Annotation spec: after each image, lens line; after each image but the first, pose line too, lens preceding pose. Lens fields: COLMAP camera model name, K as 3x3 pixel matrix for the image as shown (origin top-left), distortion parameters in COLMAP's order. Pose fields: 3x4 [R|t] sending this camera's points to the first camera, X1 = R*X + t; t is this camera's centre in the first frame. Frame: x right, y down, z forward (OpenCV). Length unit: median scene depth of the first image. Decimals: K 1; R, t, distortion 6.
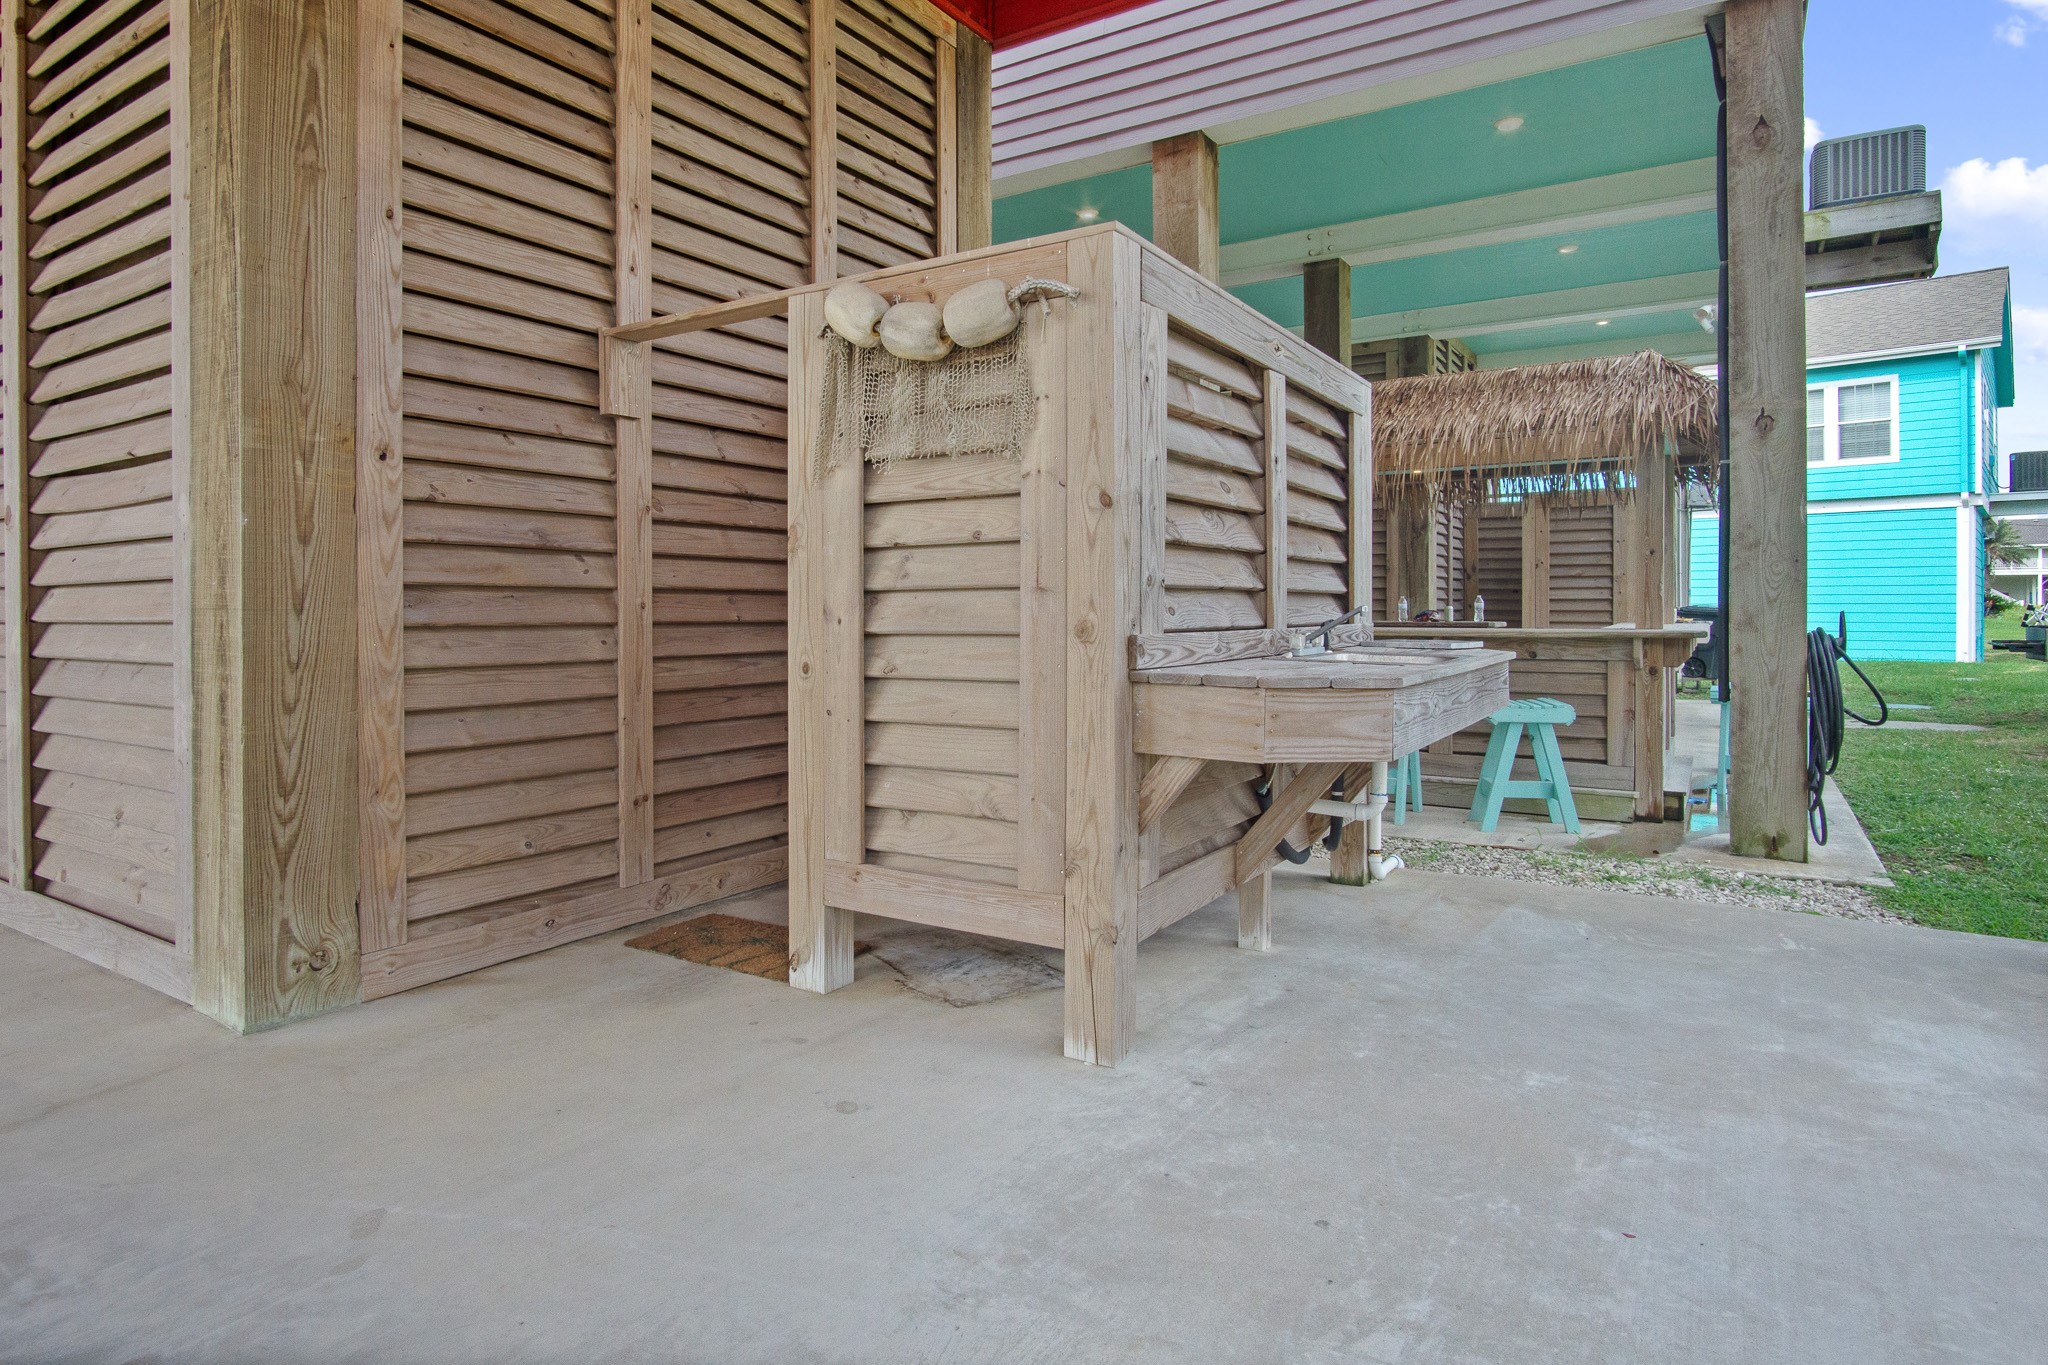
lens RADIAL K [[1131.4, 0, 1021.2], [0, 1131.4, 611.0], [0, 0, 1]] dist [-0.032531, 0.008217]
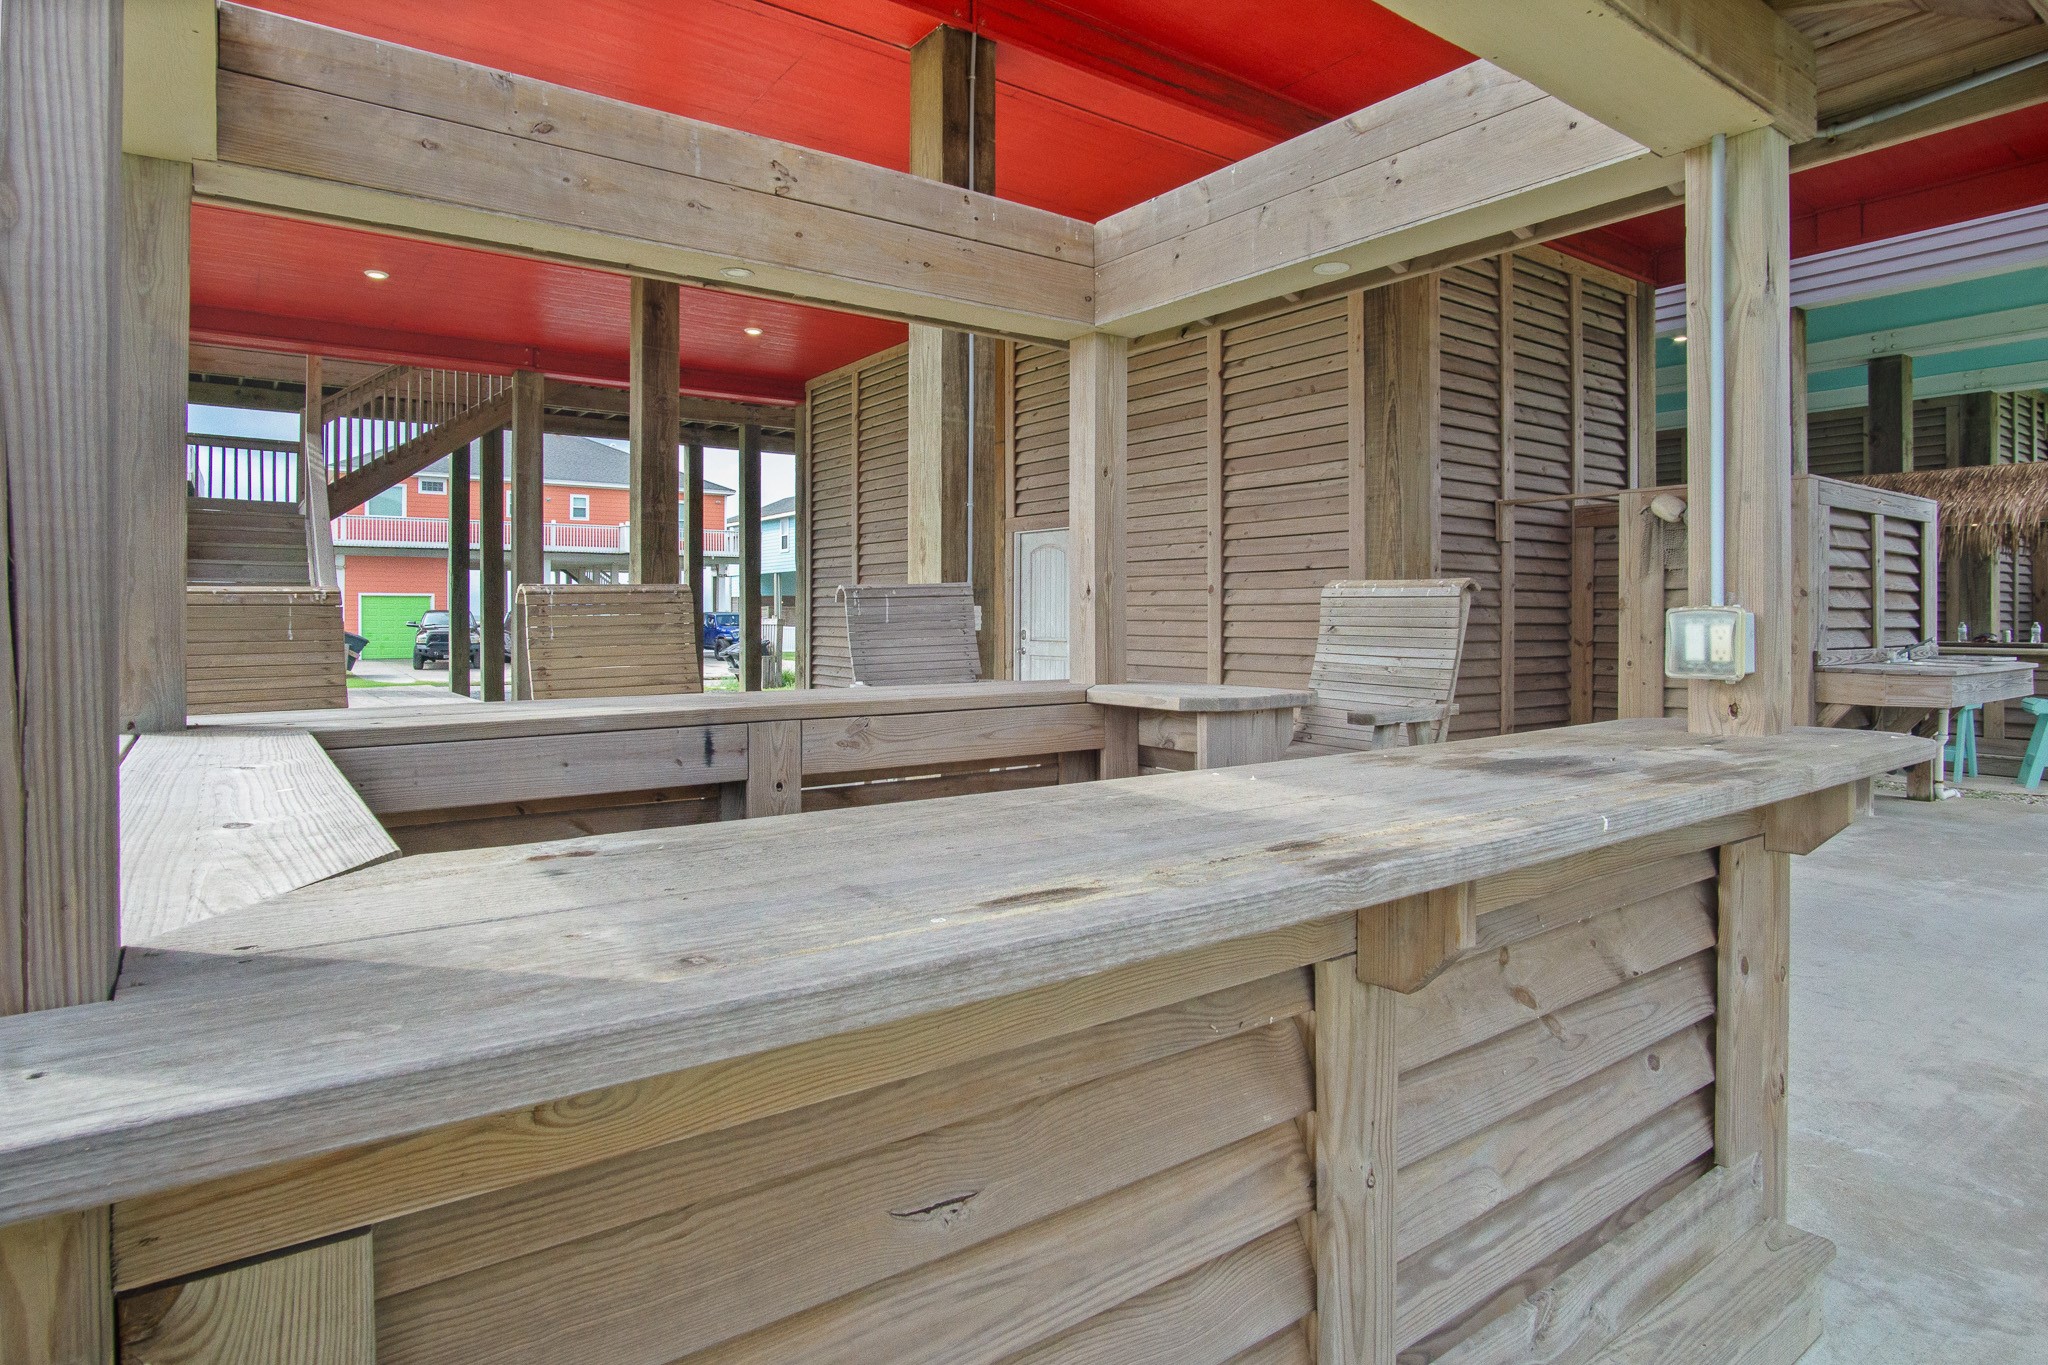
lens RADIAL K [[1131.4, 0, 1022.1], [0, 1131.4, 614.5], [0, 0, 1]] dist [-0.032531, 0.008217]
pose [[0.928762, 0.005042, -0.370641, -0.441554], [-0.006537, 0.999975, -0.002777, -0.028028], [0.370618, 0.005002, 0.928772, -1.345524]]
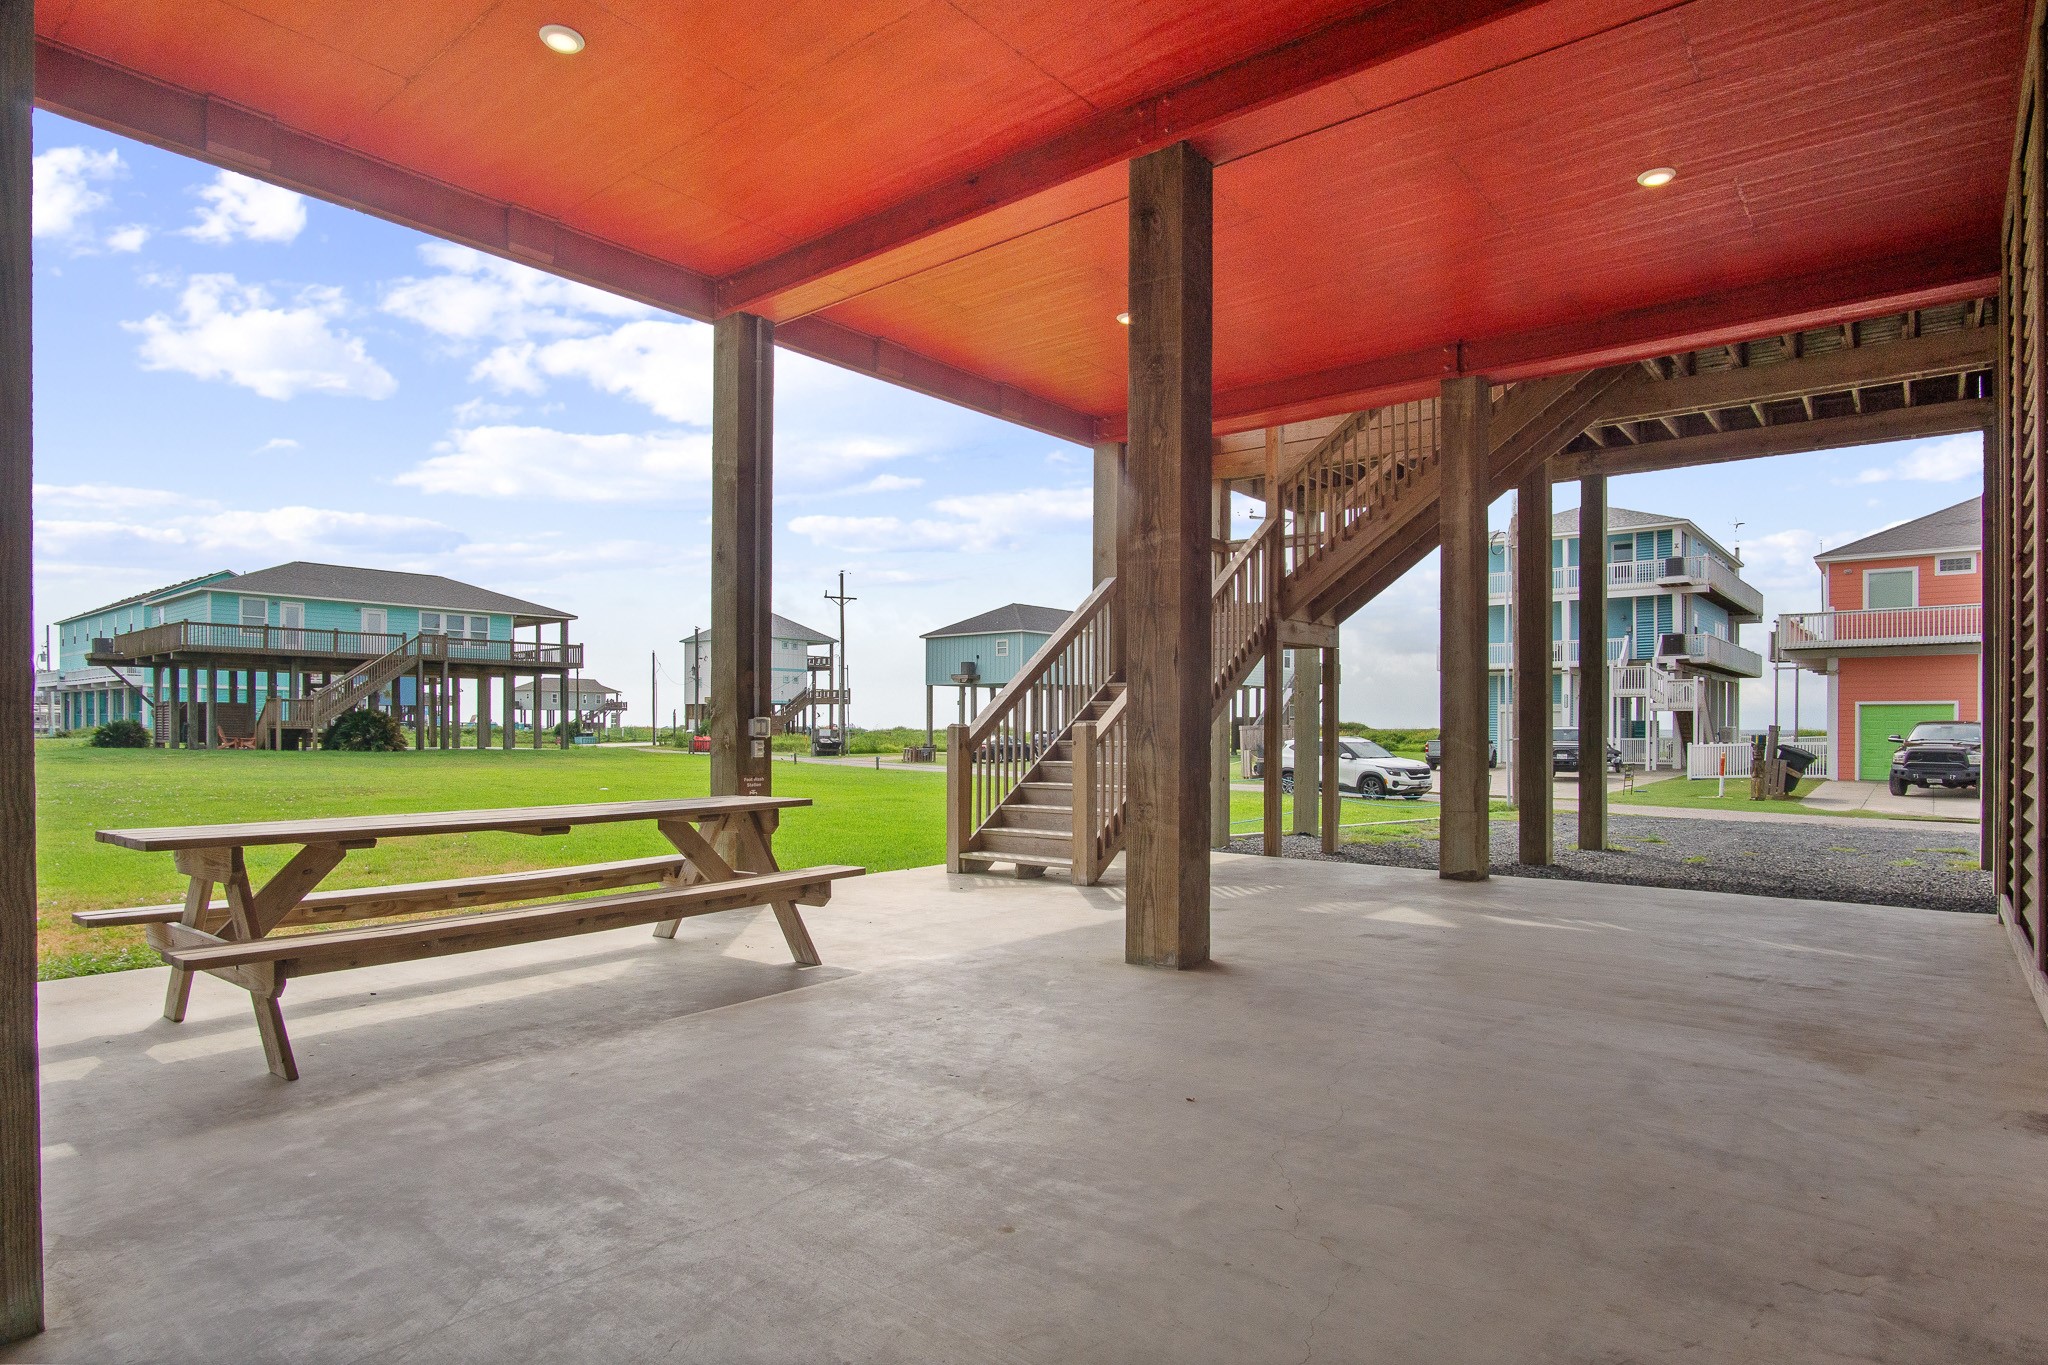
lens RADIAL K [[1131.4, 0, 1032.1], [0, 1131.4, 730.1], [0, 0, 1]] dist [-0.032531, 0.008217]
pose [[-0.110823, 0.007445, -0.993812, -0.573073], [-0.007268, 0.999939, 0.008301, -0.017661], [0.993814, 0.008143, -0.110762, 0.684482]]
